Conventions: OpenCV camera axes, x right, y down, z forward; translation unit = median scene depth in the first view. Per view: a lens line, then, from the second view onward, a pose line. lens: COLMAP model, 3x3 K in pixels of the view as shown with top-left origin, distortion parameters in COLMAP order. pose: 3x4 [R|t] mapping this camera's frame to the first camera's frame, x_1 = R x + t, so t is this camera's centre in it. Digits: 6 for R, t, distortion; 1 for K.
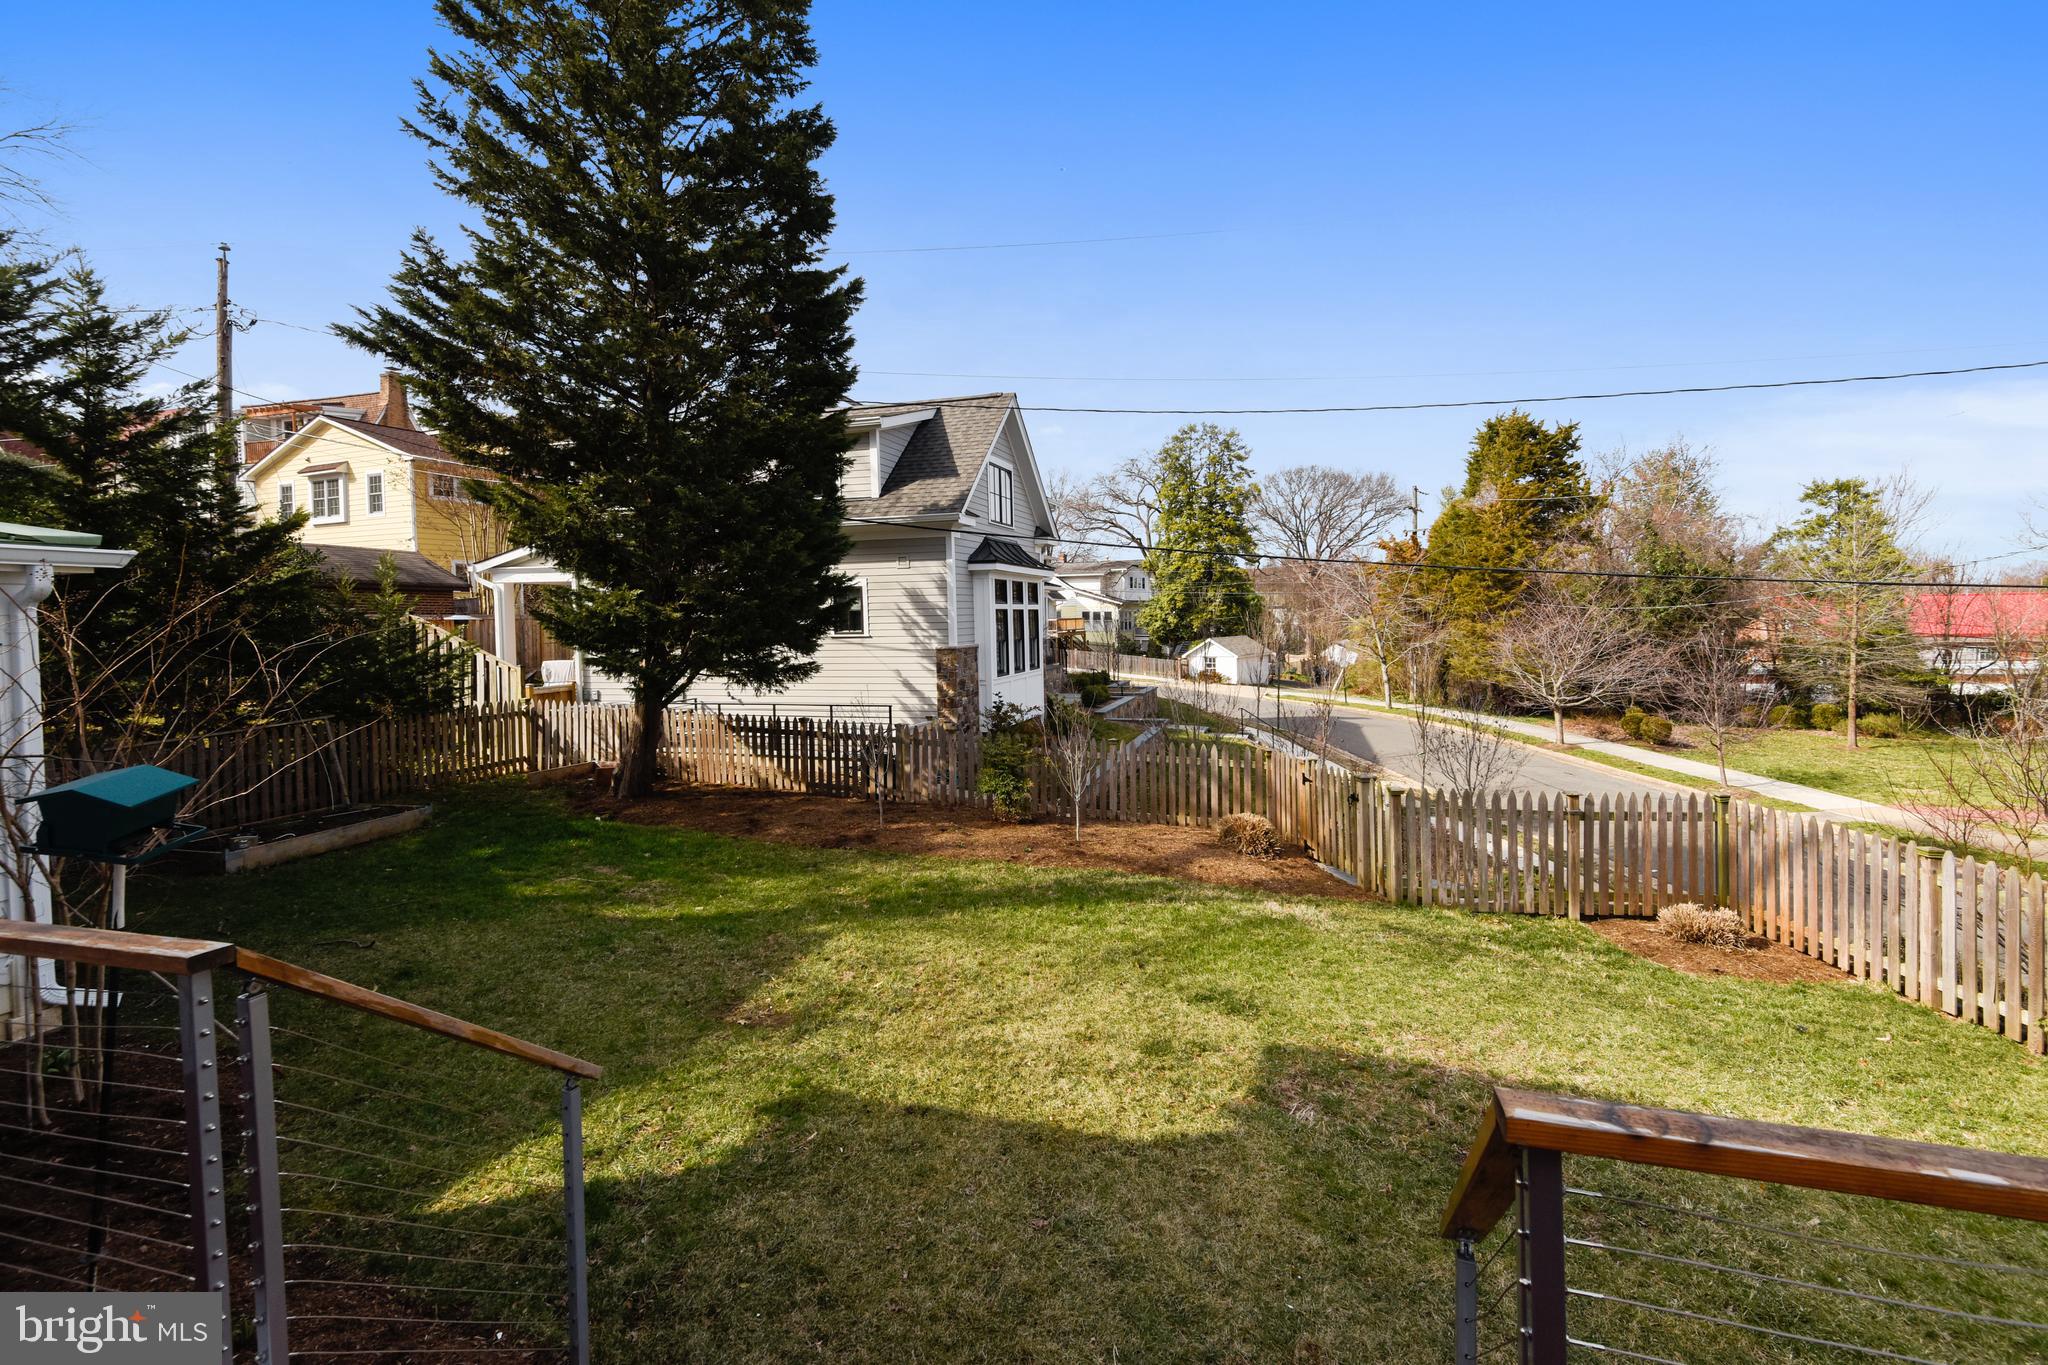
lens RADIAL K [[967.1, 0, 1028.7], [0, 967.1, 673.5], [0, 0, 1]] dist [0.039653, -0.000794]
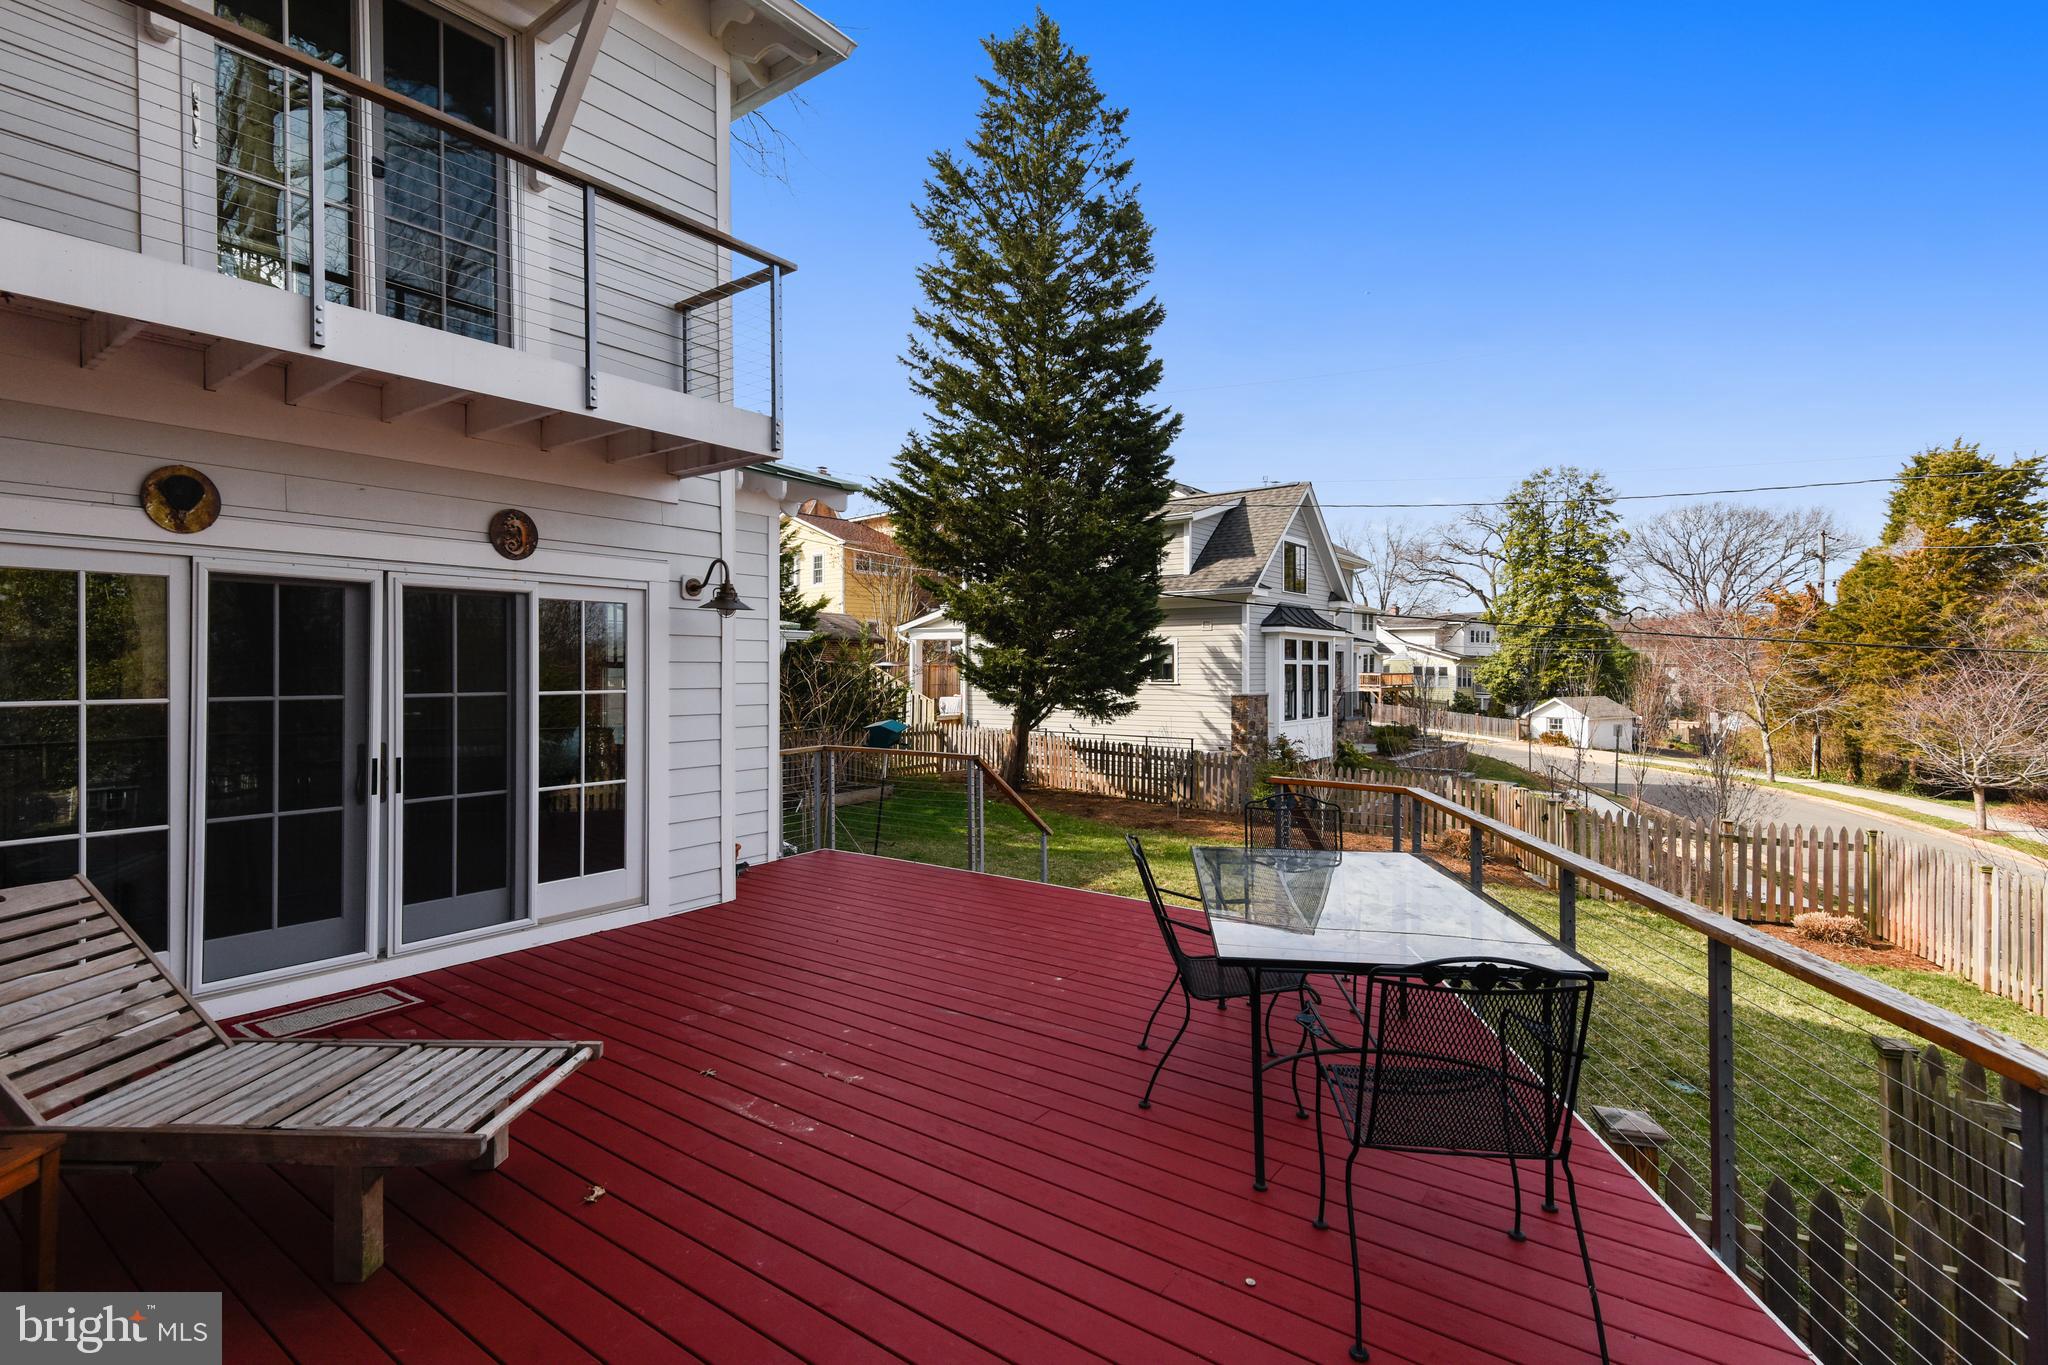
lens RADIAL K [[967.1, 0, 1028.7], [0, 967.1, 673.5], [0, 0, 1]] dist [0.039653, -0.000794]
pose [[0.945910, 0.020424, -0.323785, 0.056315], [-0.037411, 0.998226, -0.046327, 0.012983], [0.322264, 0.055935, 0.944996, -0.244671]]
